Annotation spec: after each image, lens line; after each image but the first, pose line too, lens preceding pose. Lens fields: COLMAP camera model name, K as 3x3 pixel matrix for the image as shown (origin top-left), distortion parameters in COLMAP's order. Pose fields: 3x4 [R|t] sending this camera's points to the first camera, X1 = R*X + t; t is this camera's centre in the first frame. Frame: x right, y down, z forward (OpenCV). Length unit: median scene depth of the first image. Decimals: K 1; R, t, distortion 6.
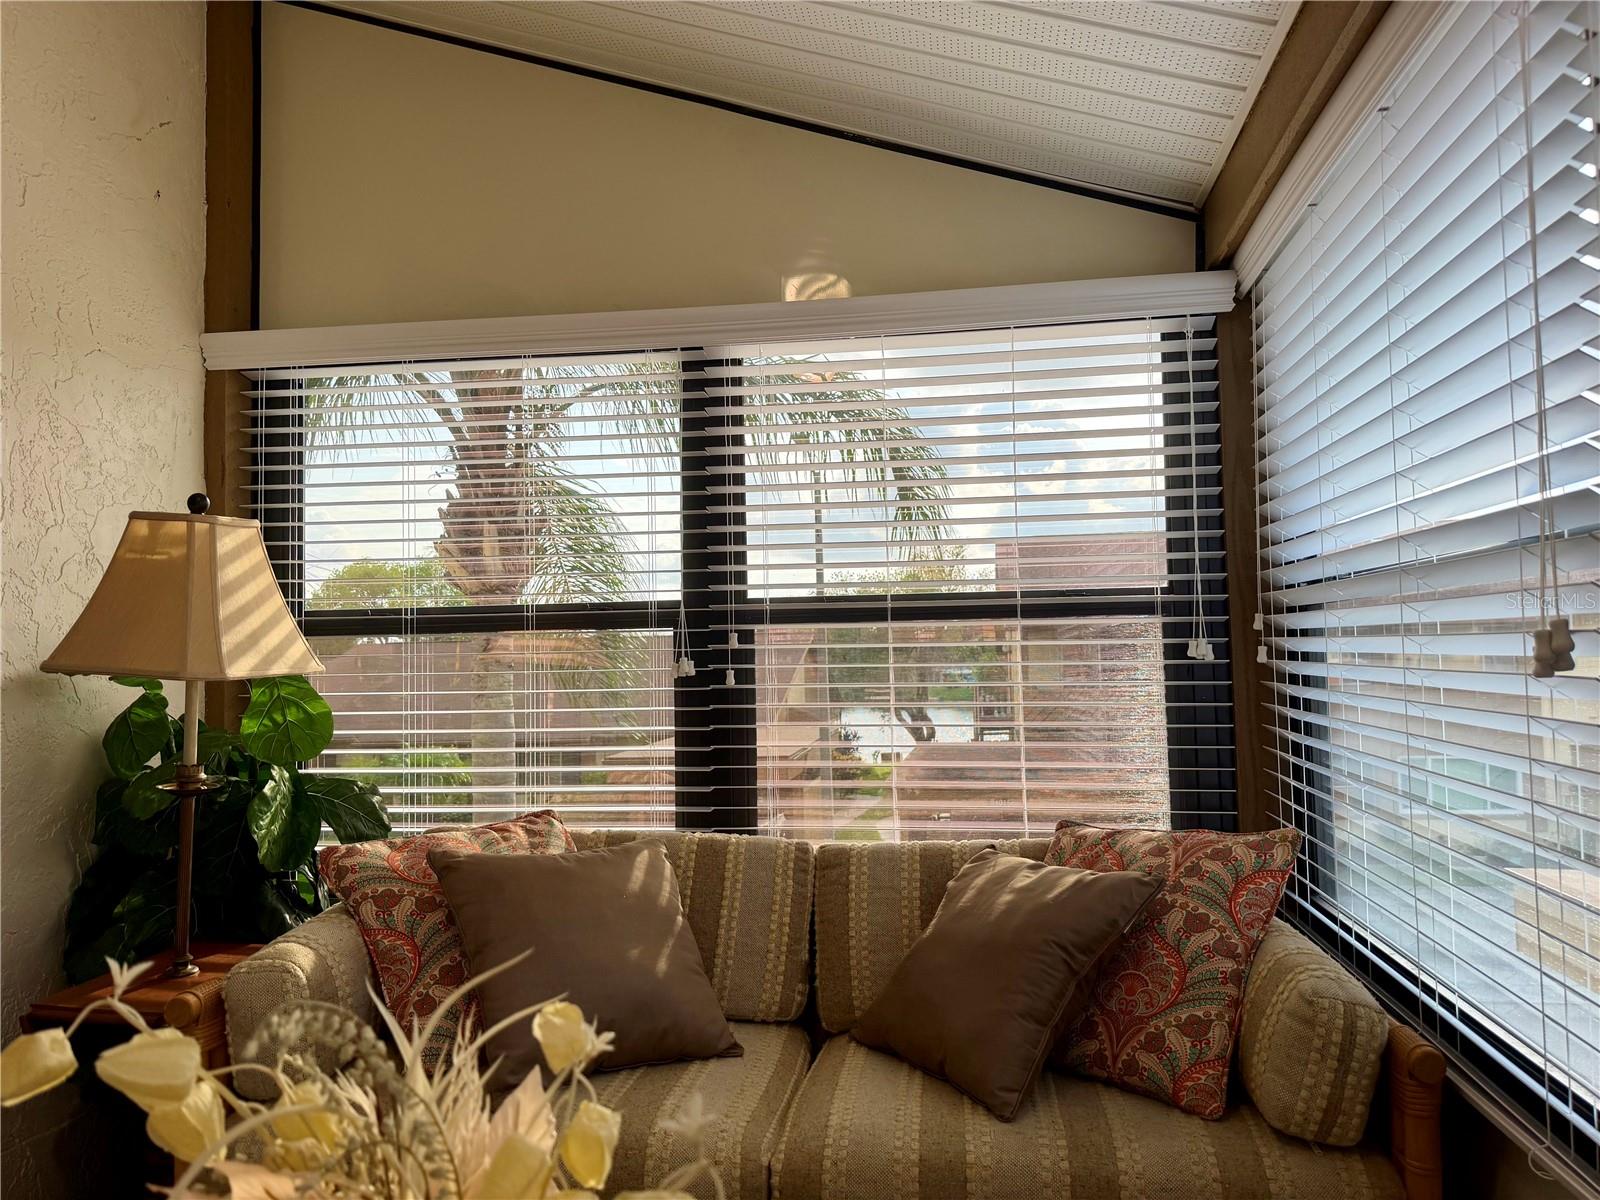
lens RADIAL K [[1134.7, 0, 800.0], [0, 1134.7, 600.0], [0, 0, 1]] dist [0.157918, -0.224020]
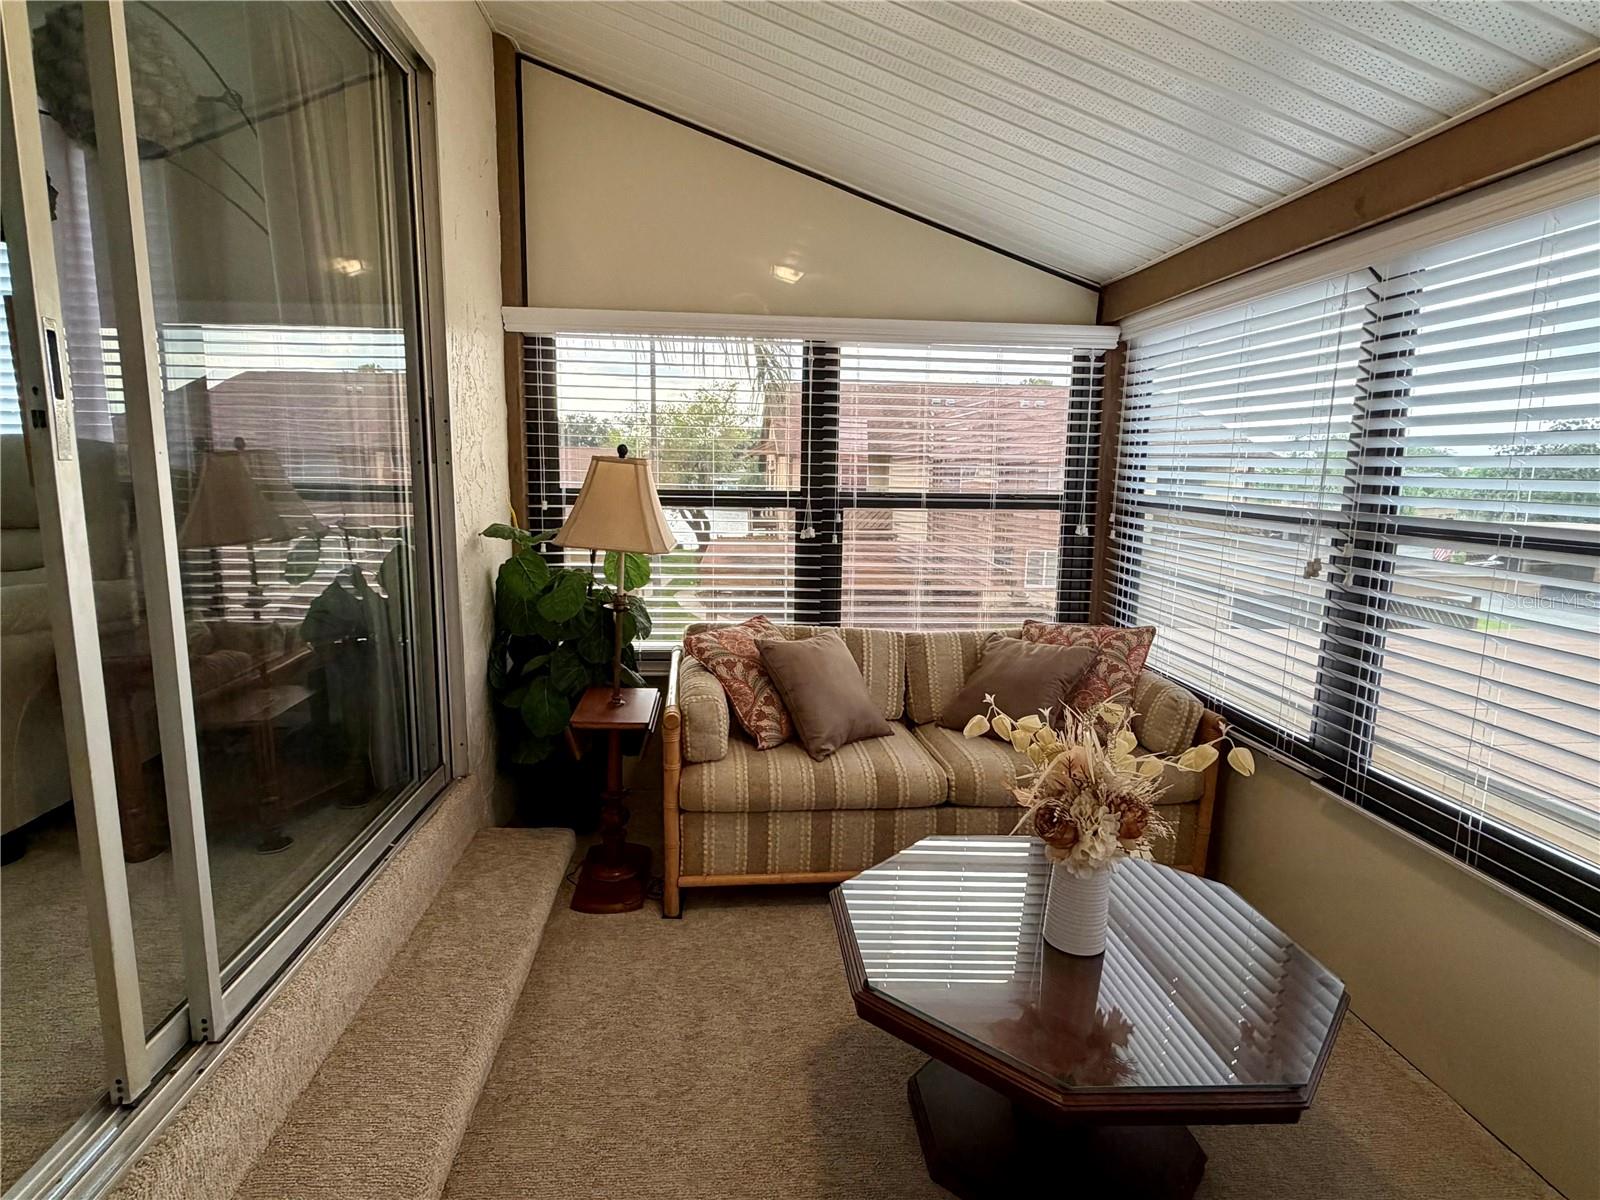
lens RADIAL K [[861.3, 0, 795.0], [0, 861.3, 594.4], [0, 0, 1]] dist [0.000209, 0.001218]
pose [[0.971964, 0.001041, 0.235125, -0.454880], [-0.047330, 0.980387, 0.191315, -0.104353], [-0.230315, -0.197080, 0.952950, -0.283568]]
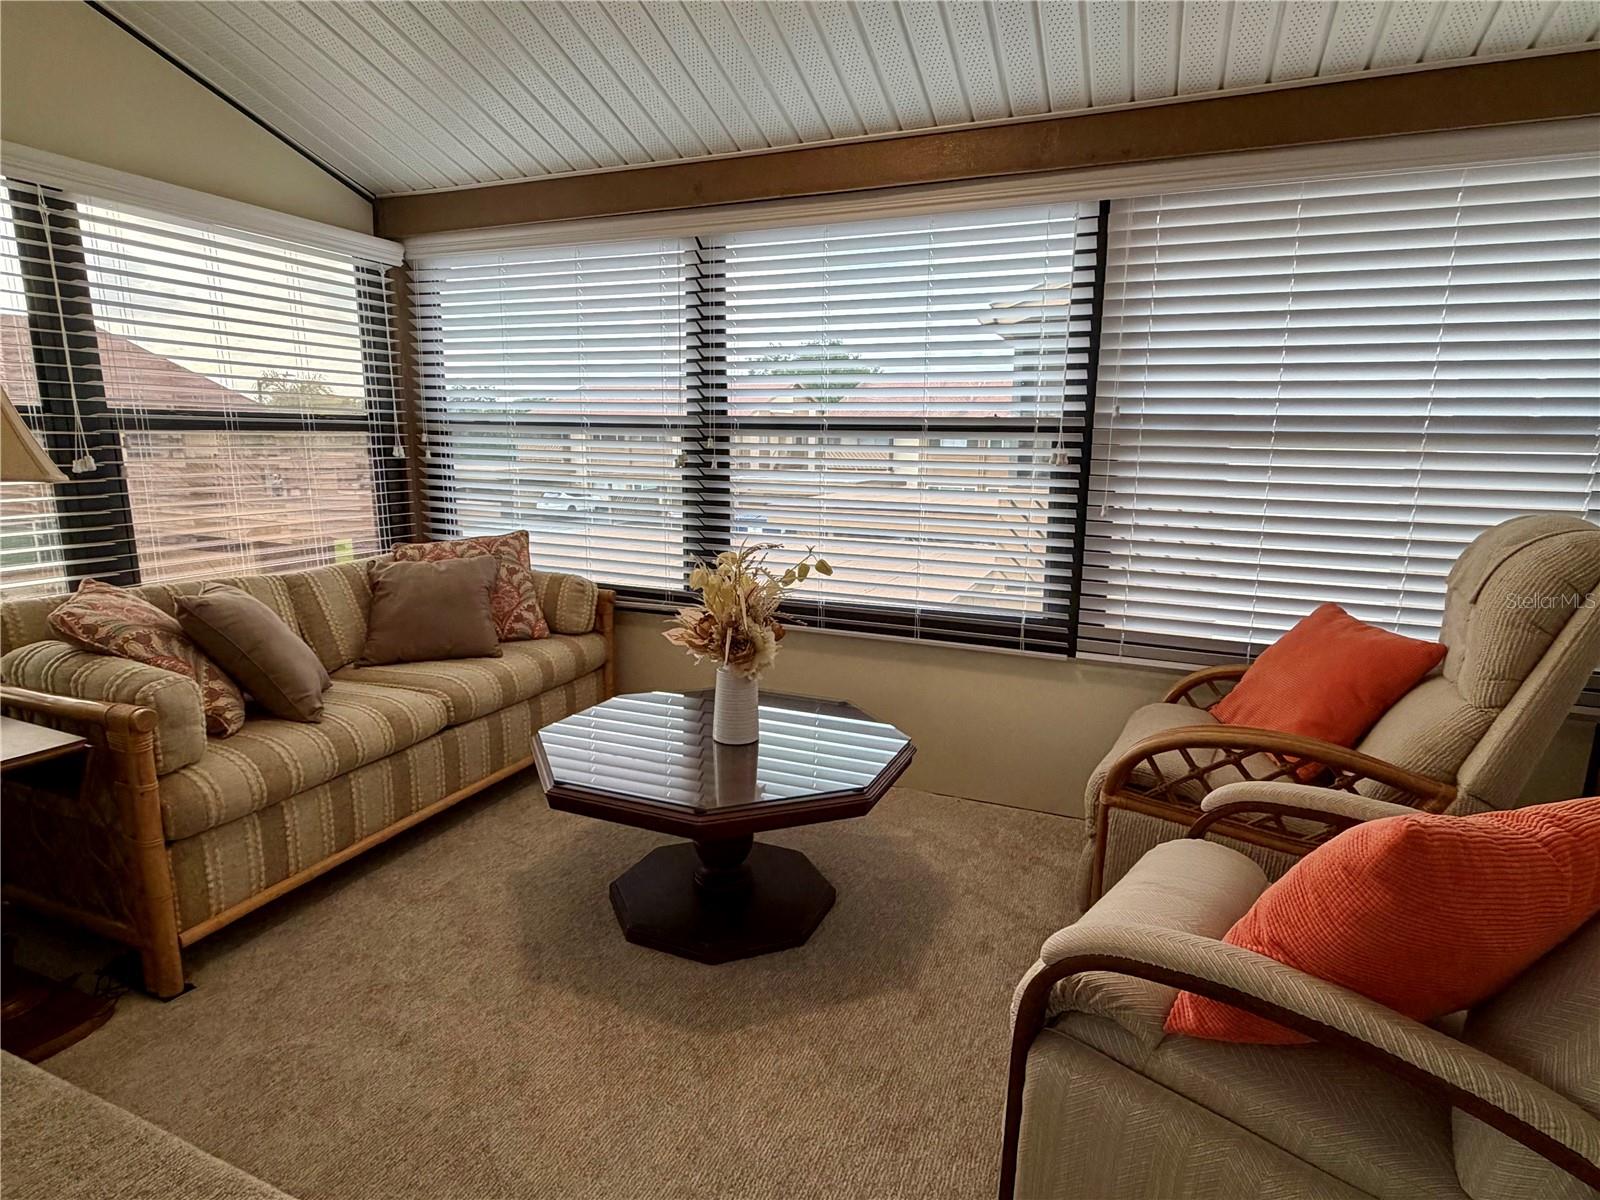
lens RADIAL K [[861.3, 0, 795.0], [0, 861.3, 594.4], [0, 0, 1]] dist [0.000209, 0.001218]
pose [[0.241424, -0.155262, 0.957919, -0.882225], [-0.065062, 0.982307, 0.175612, -0.017627], [-0.968236, -0.104721, 0.227050, 0.020154]]
